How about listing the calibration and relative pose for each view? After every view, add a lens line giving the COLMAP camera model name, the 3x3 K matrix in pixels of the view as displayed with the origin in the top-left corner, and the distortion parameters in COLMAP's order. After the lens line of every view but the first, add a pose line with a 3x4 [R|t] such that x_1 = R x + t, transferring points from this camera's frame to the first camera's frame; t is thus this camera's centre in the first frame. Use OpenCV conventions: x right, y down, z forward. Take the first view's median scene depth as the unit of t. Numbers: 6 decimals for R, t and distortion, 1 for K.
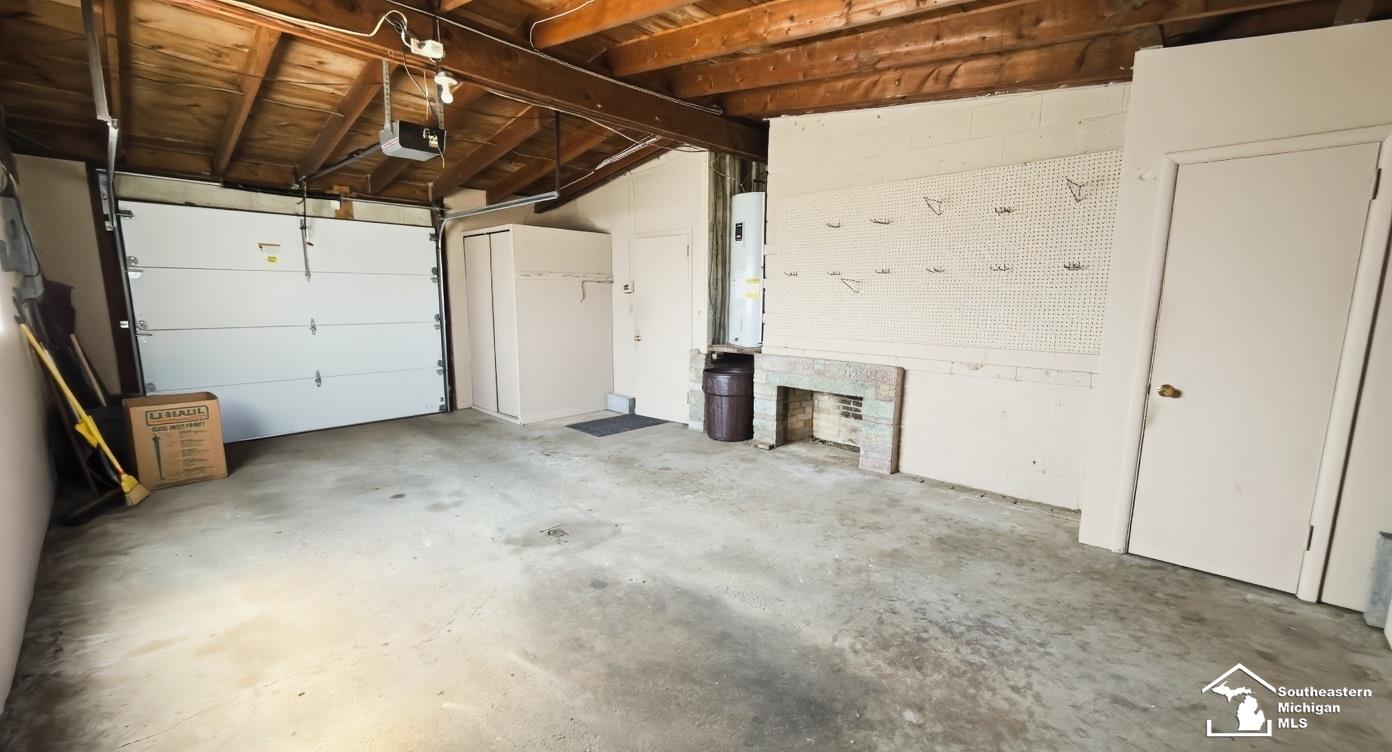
lens RADIAL K [[555.7, 0, 694.7], [0, 555.7, 382.1], [0, 0, 1]] dist [-0.000587, 0.000123]
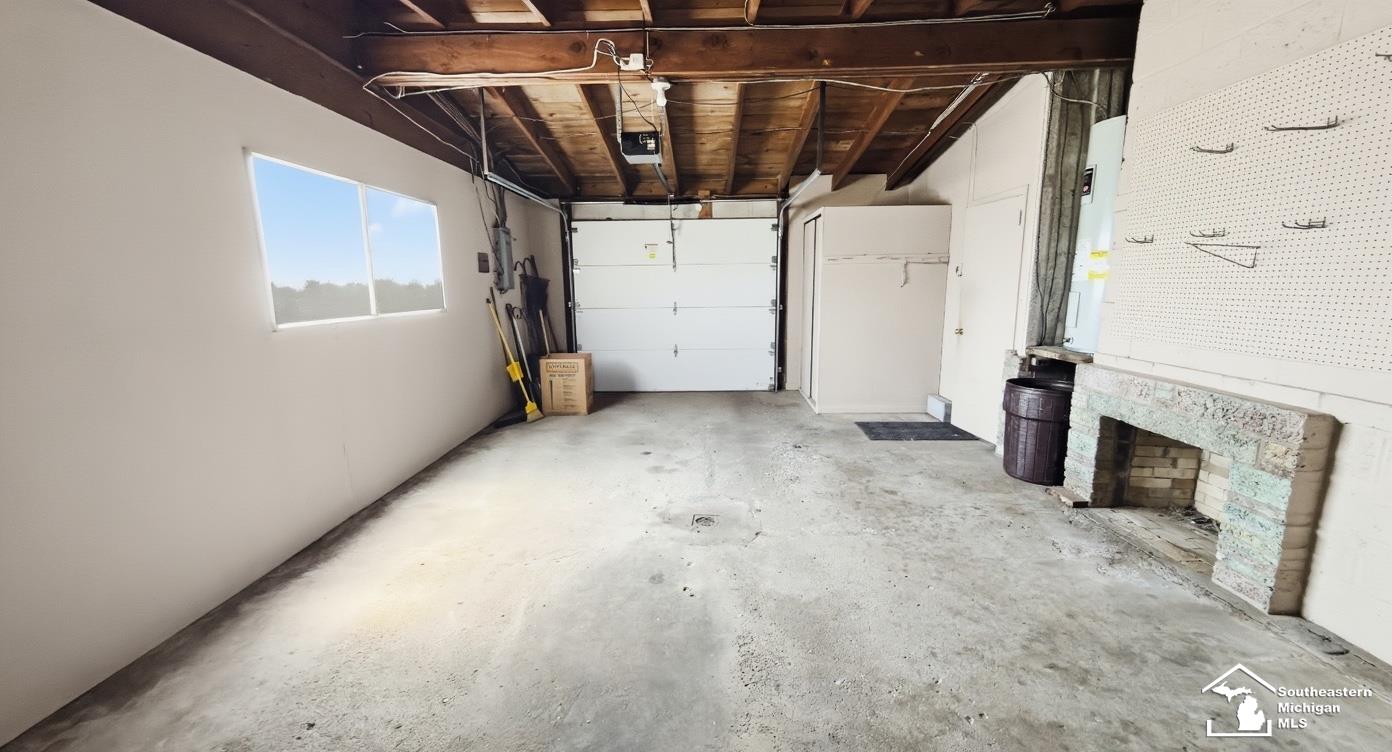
lens RADIAL K [[555.7, 0, 694.7], [0, 555.7, 382.1], [0, 0, 1]] dist [-0.000587, 0.000123]
pose [[0.672879, 0.118621, -0.730180, 0.299195], [-0.098966, 0.992622, 0.070056, -0.030167], [0.733103, 0.025124, 0.679653, 0.206505]]
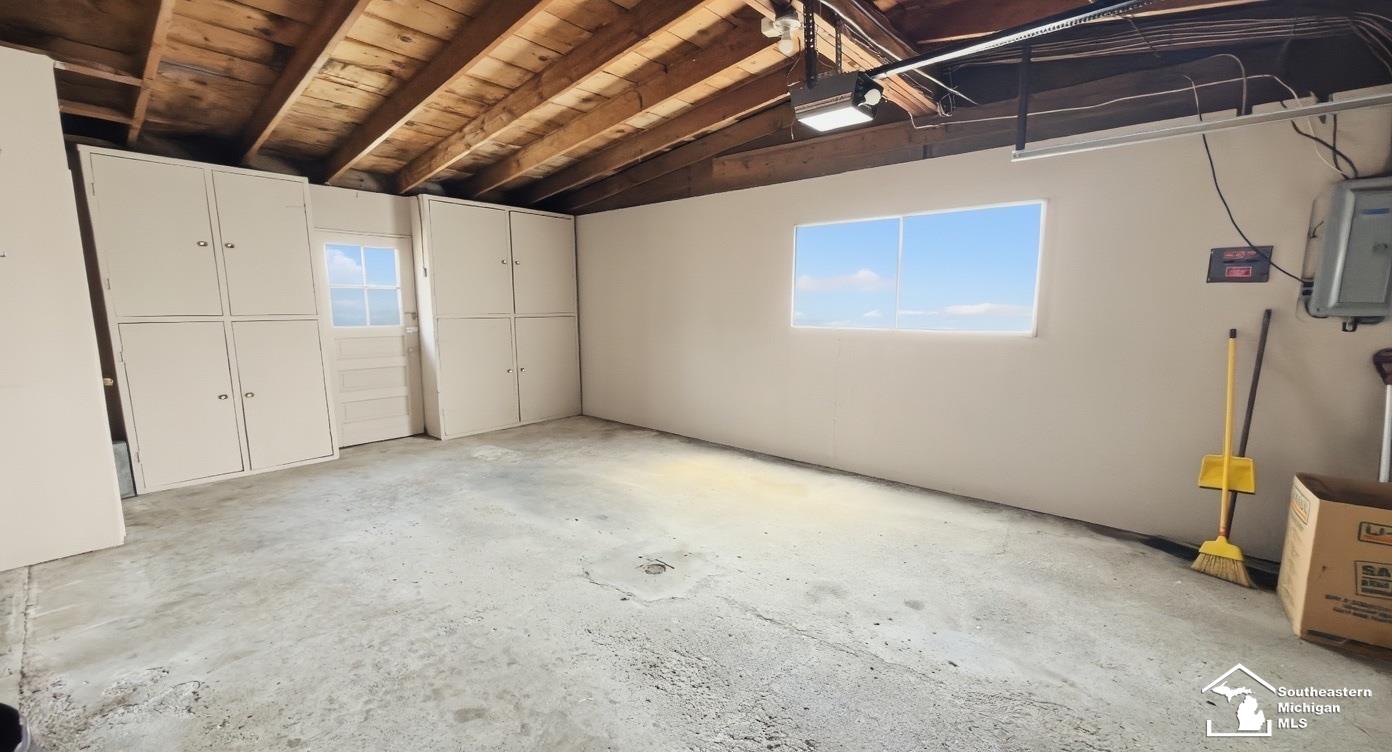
lens RADIAL K [[555.7, 0, 694.7], [0, 555.7, 382.1], [0, 0, 1]] dist [-0.000587, 0.000123]
pose [[-0.999074, -0.002007, -0.042976, -0.185652], [-0.014649, 0.955091, 0.295949, -0.191420], [0.040452, 0.296305, -0.954236, 1.205707]]
